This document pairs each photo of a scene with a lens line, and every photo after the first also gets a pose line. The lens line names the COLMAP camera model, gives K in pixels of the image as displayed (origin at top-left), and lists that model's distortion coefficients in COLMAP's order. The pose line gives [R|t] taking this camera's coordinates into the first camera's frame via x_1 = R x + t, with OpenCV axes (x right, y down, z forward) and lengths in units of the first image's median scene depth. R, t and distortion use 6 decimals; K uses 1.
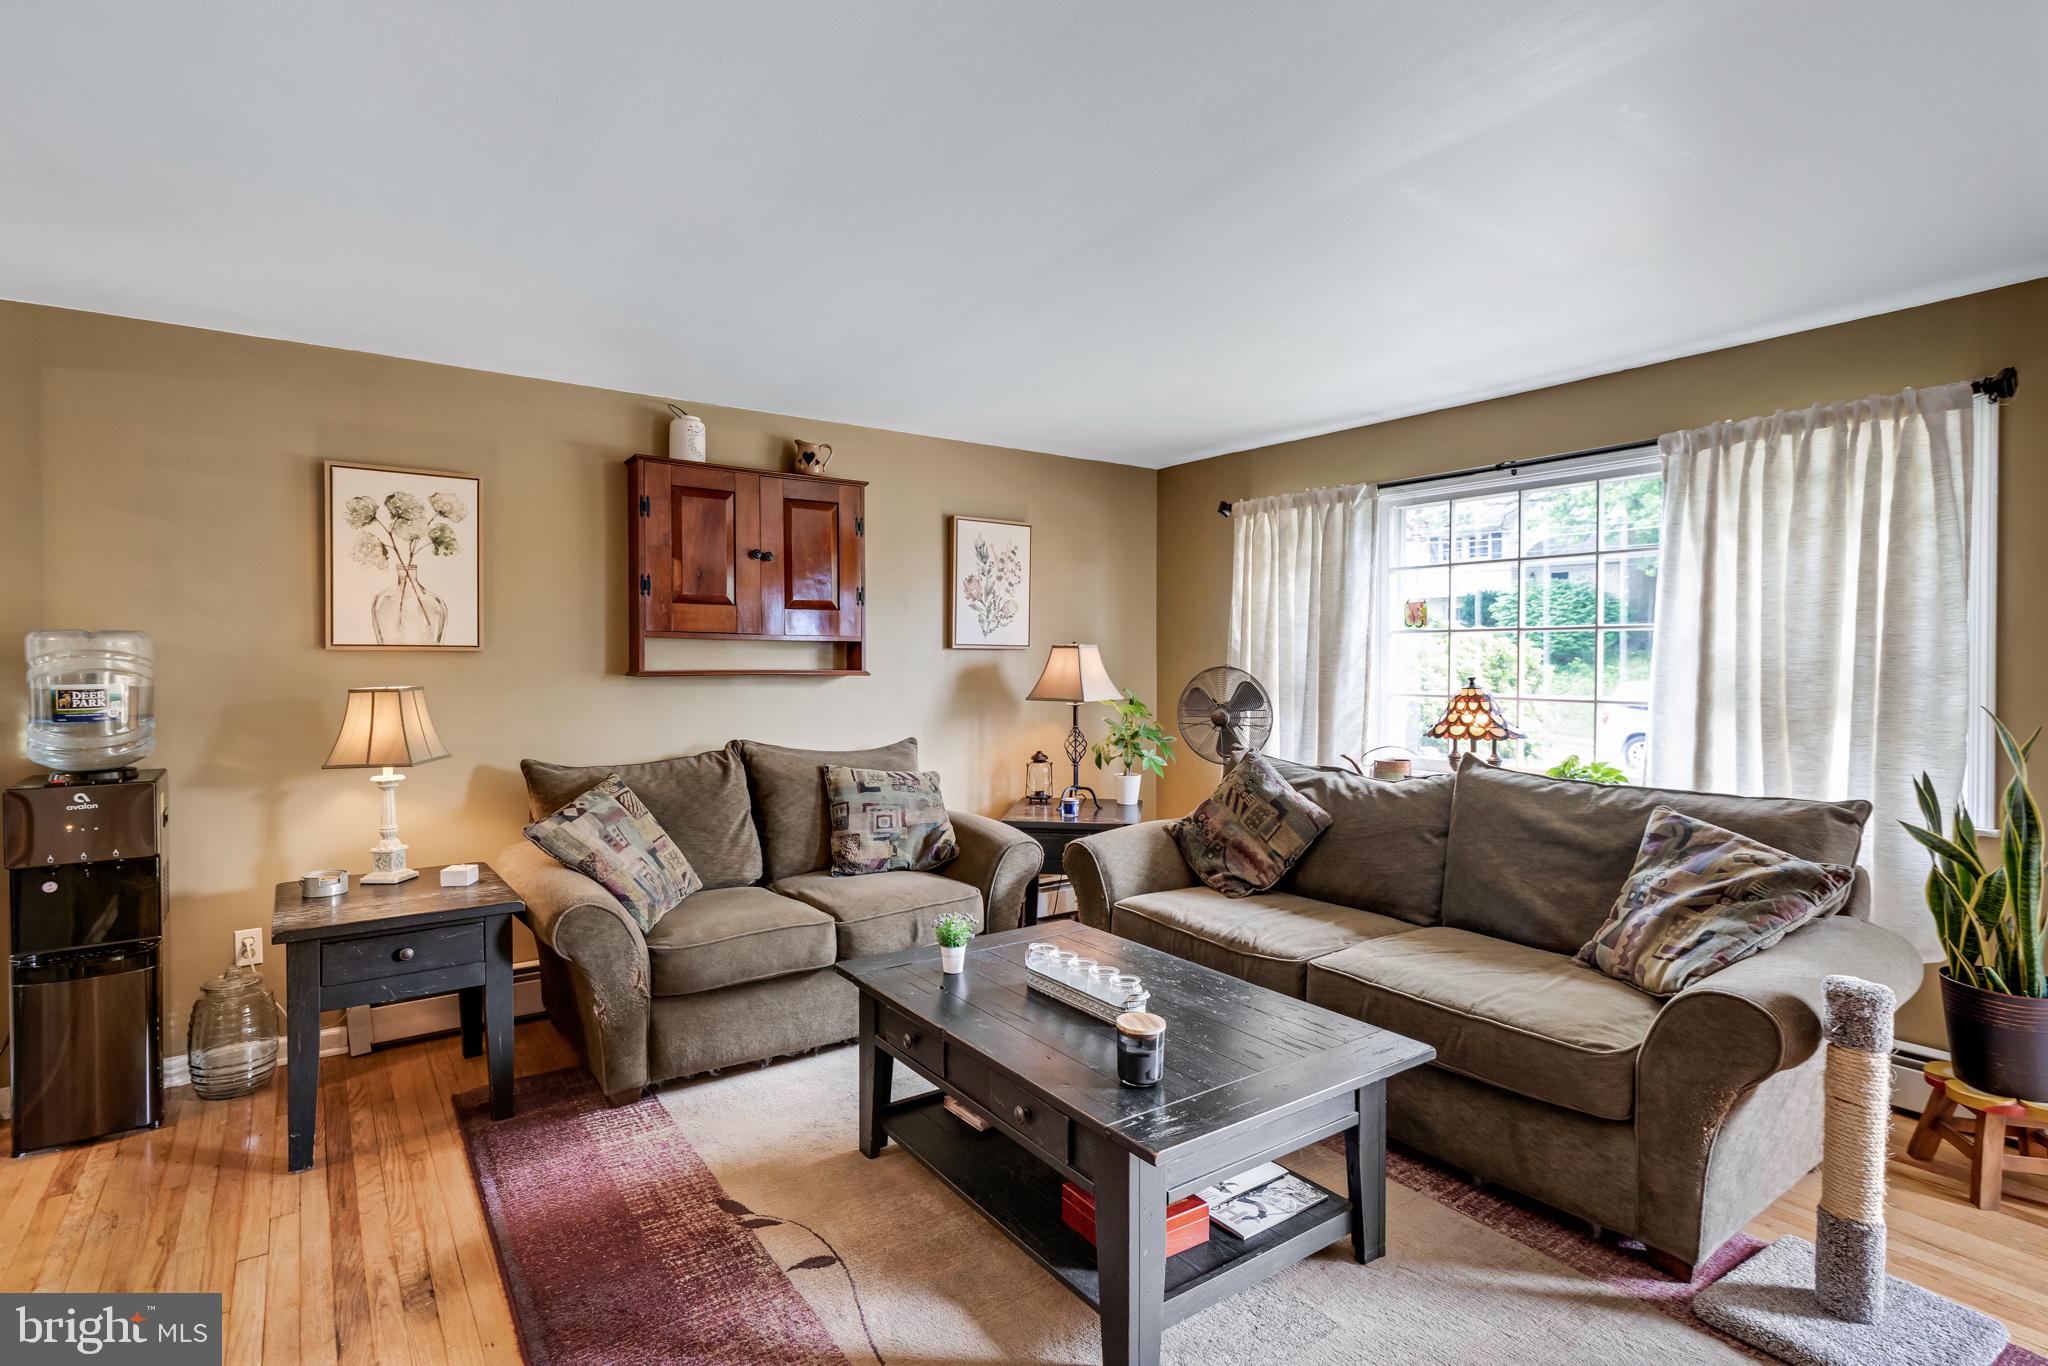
lens RADIAL K [[1001.4, 0, 999.6], [0, 1001.4, 676.1], [0, 0, 1]] dist [-0.001053, 0.000014]
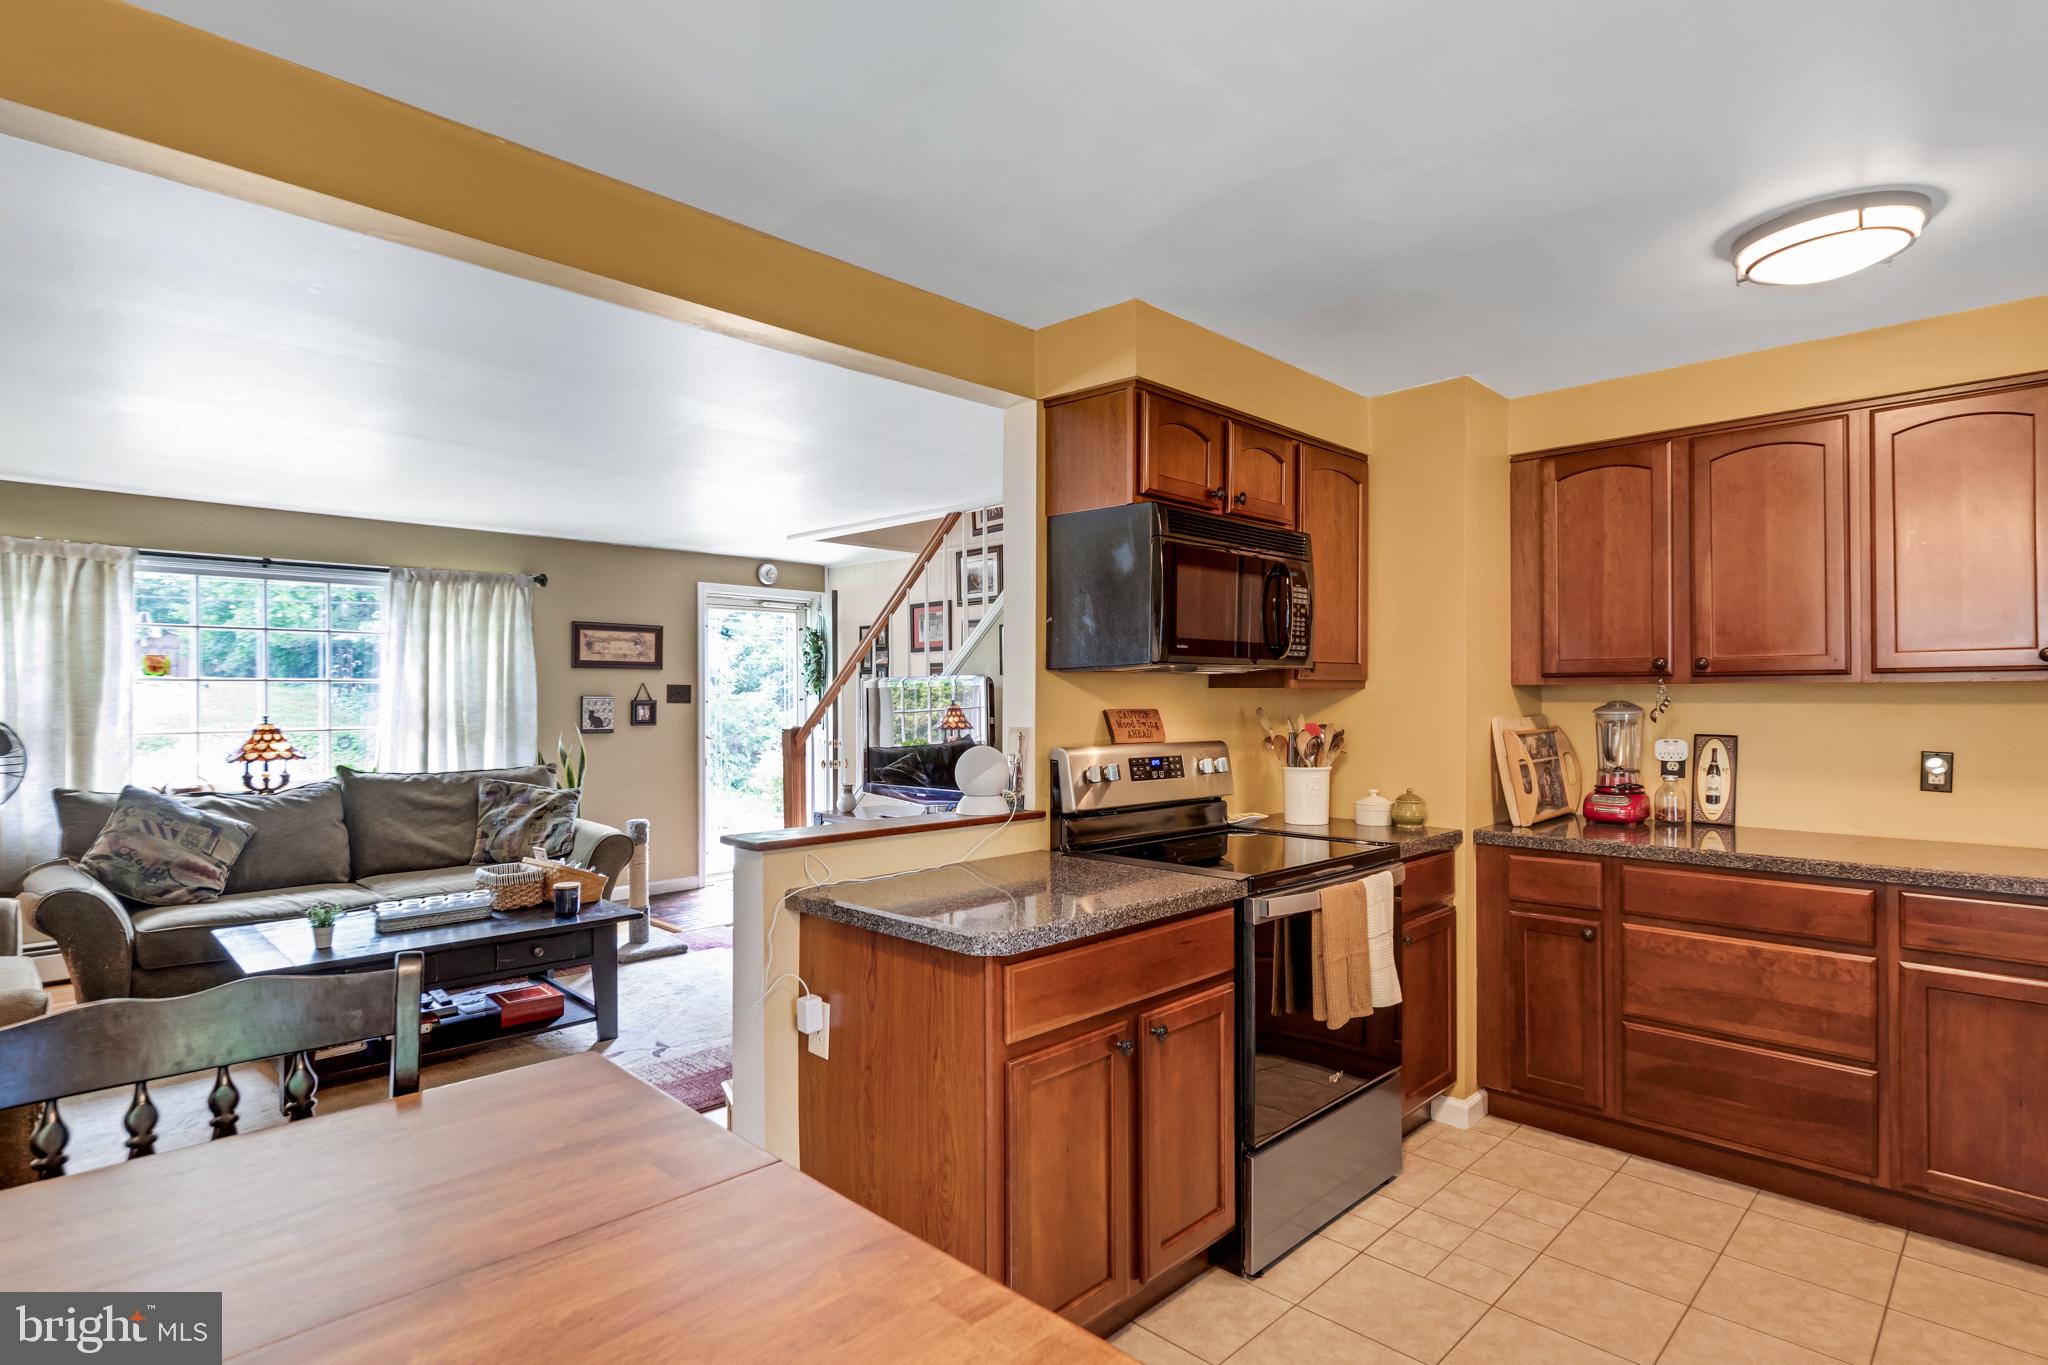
lens RADIAL K [[1027.9, 0, 1007.8], [0, 1027.9, 689.5], [0, 0, 1]] dist [-0.000296, 0.000867]
pose [[-0.168190, 0.006634, 0.985732, -1.093955], [0.022289, 0.999747, -0.002925, -0.008377], [-0.985503, 0.021479, -0.168295, 0.256296]]
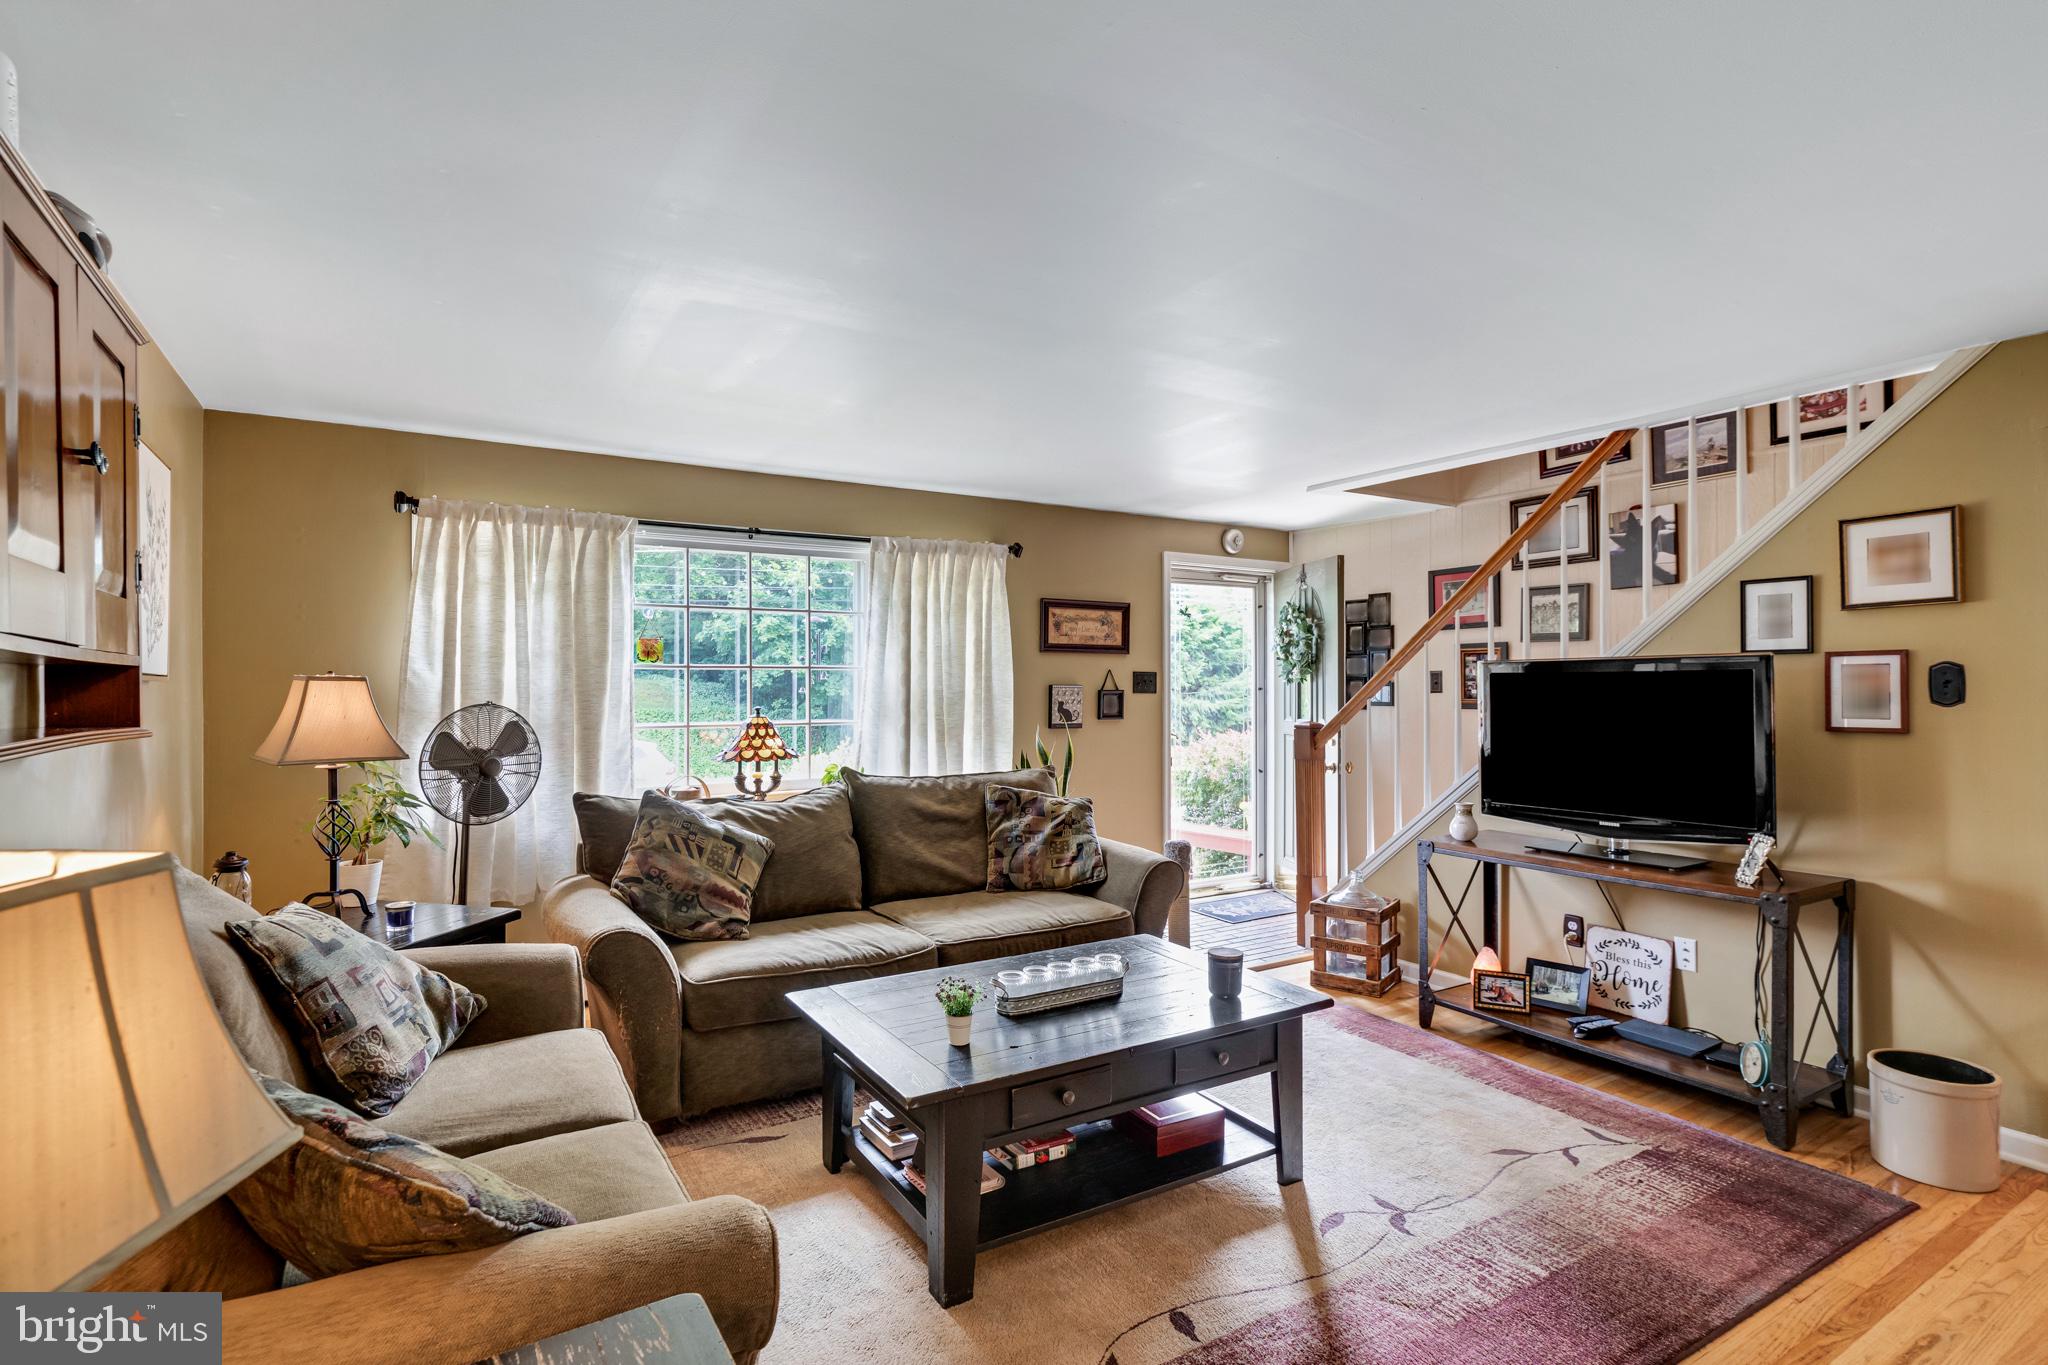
lens RADIAL K [[981.8, 0, 1013.8], [0, 981.8, 681.6], [0, 0, 1]] dist [-0.001922, 0.000623]
pose [[0.064984, 0.004162, 0.997878, -0.675165], [0.022628, 0.999728, -0.005643, -0.016848], [-0.997630, 0.022946, 0.064872, 0.647390]]
